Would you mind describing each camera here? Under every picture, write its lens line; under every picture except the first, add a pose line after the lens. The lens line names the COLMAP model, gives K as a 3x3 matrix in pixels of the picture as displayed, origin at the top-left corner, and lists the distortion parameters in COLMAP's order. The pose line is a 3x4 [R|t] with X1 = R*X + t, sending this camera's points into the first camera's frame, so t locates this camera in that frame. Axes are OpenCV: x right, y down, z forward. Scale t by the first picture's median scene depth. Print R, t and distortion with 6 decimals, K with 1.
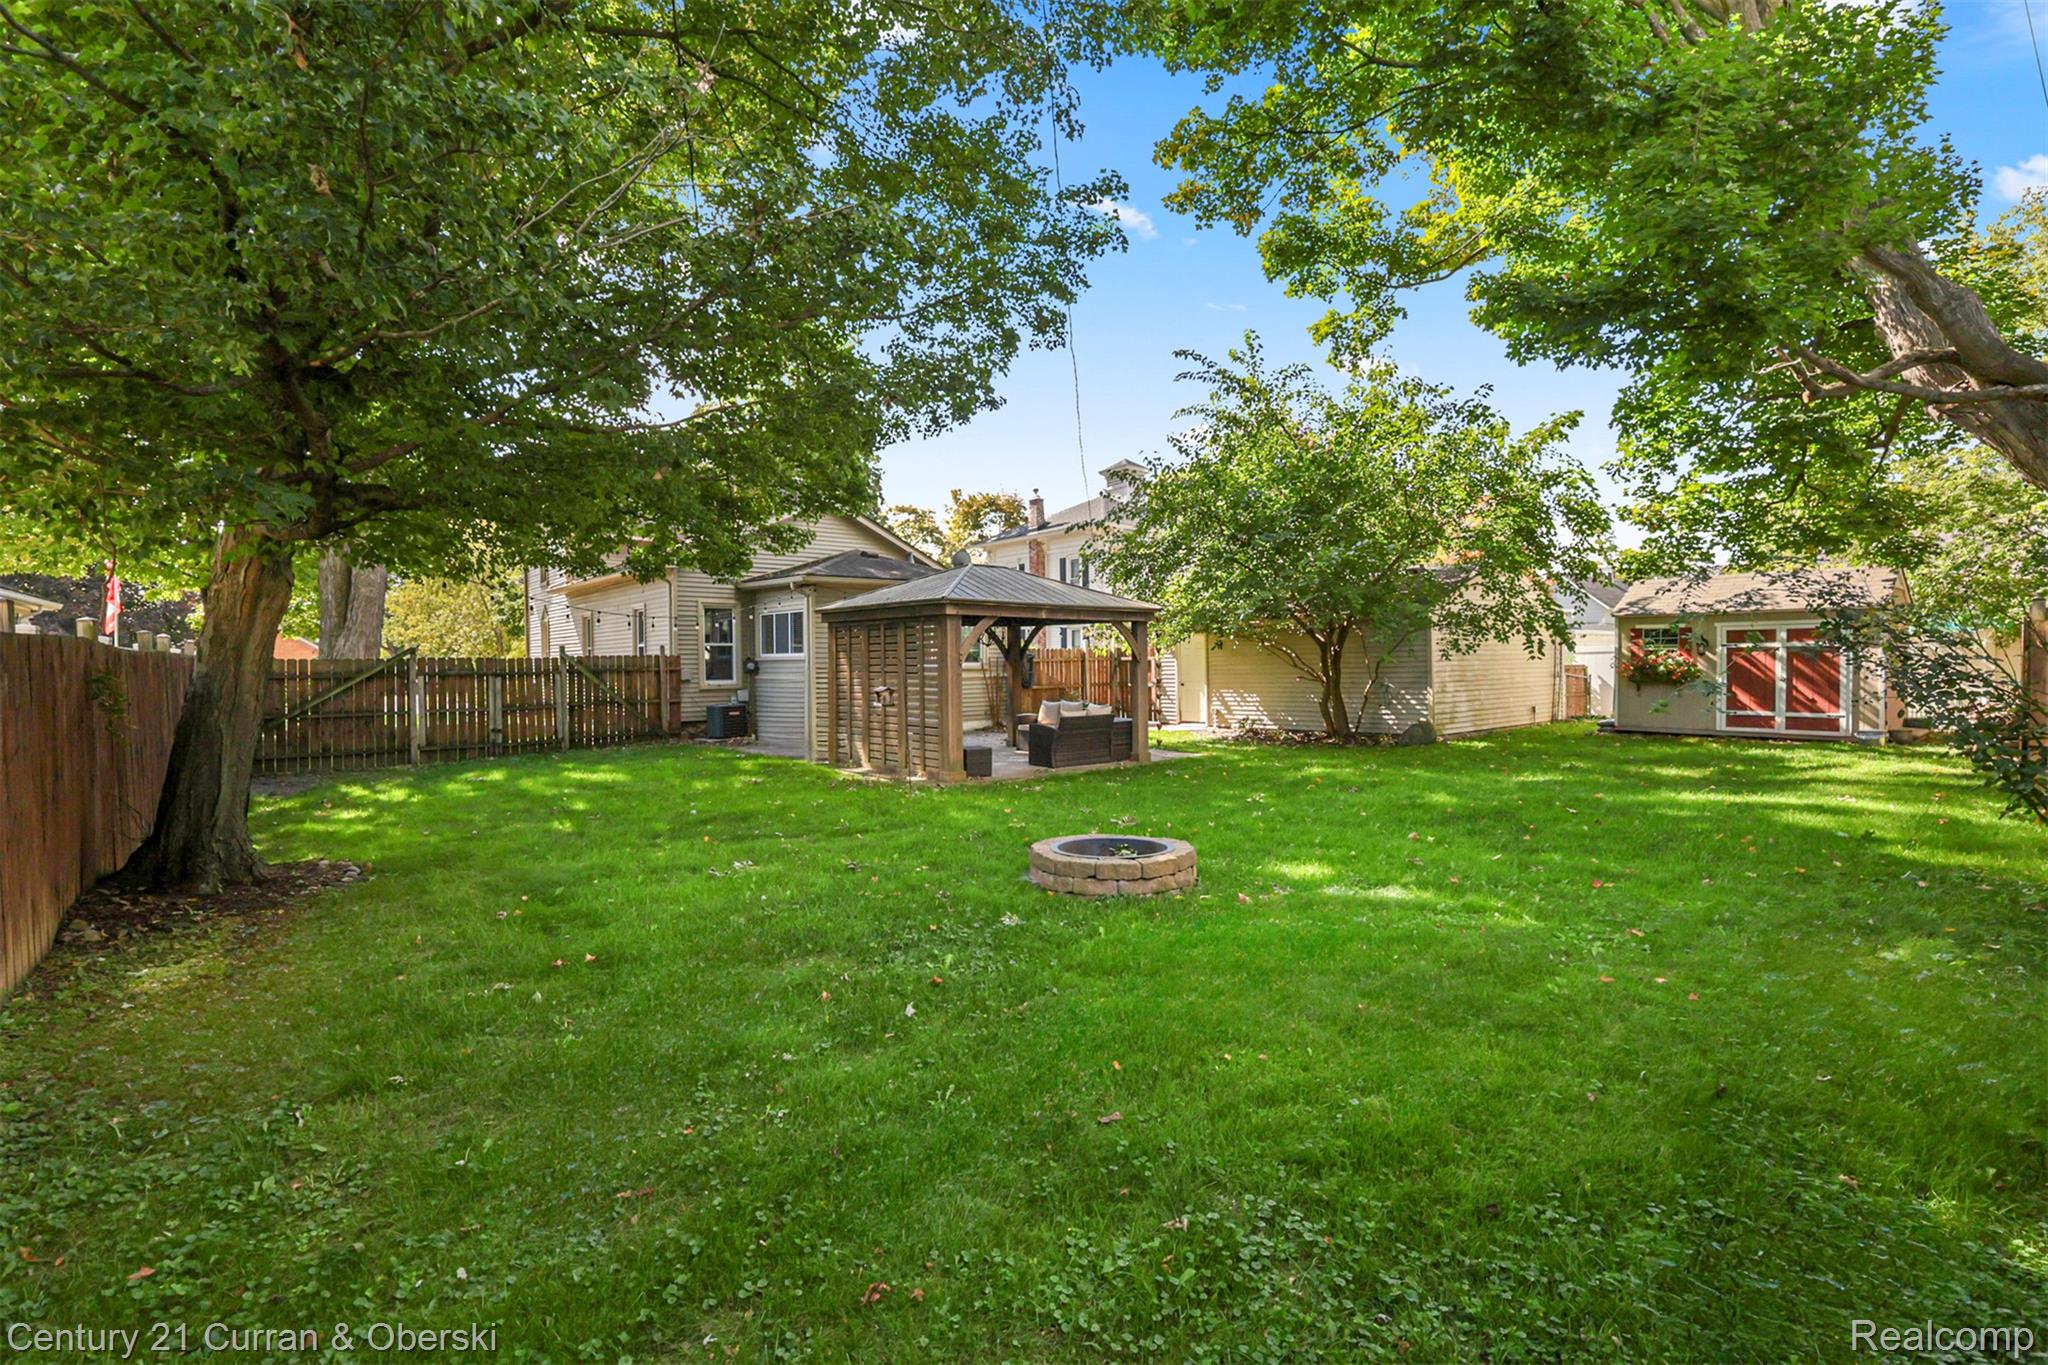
lens RADIAL K [[896.6, 0, 1024.0], [0, 896.6, 682.5], [0, 0, 1]] dist [-0.000121, -0.000018]
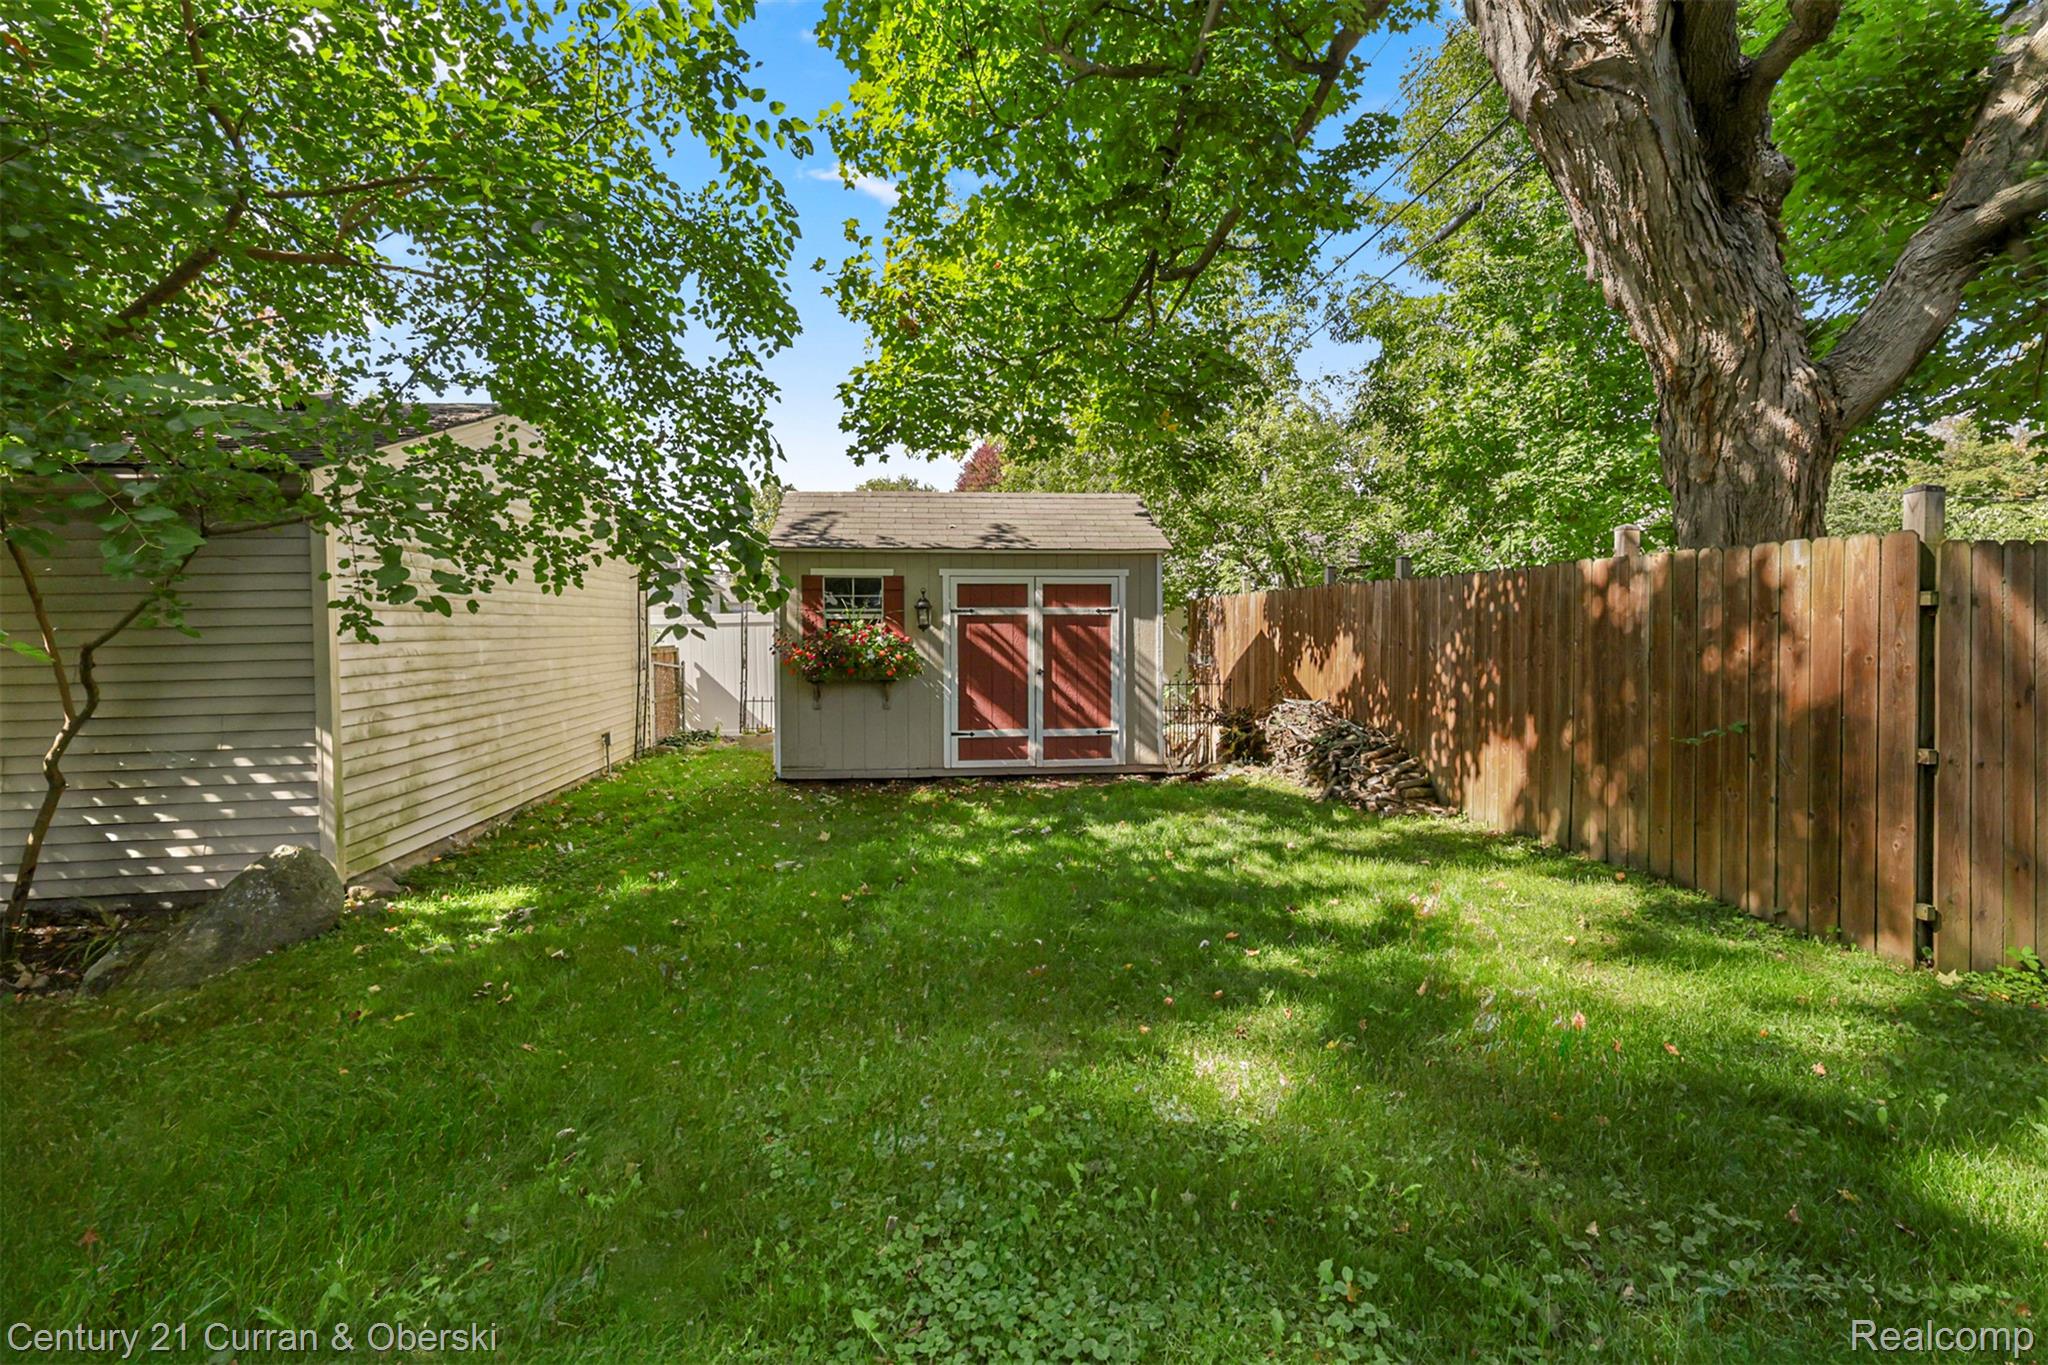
lens RADIAL K [[915.2, 0, 1021.2], [0, 915.2, 642.4], [0, 0, 1]] dist [-0.000708, -0.000066]
pose [[0.545215, -0.006092, 0.838274, 0.343177], [0.021554, 0.999745, -0.006753, -0.018105], [-0.838019, 0.021750, 0.545208, 0.673664]]
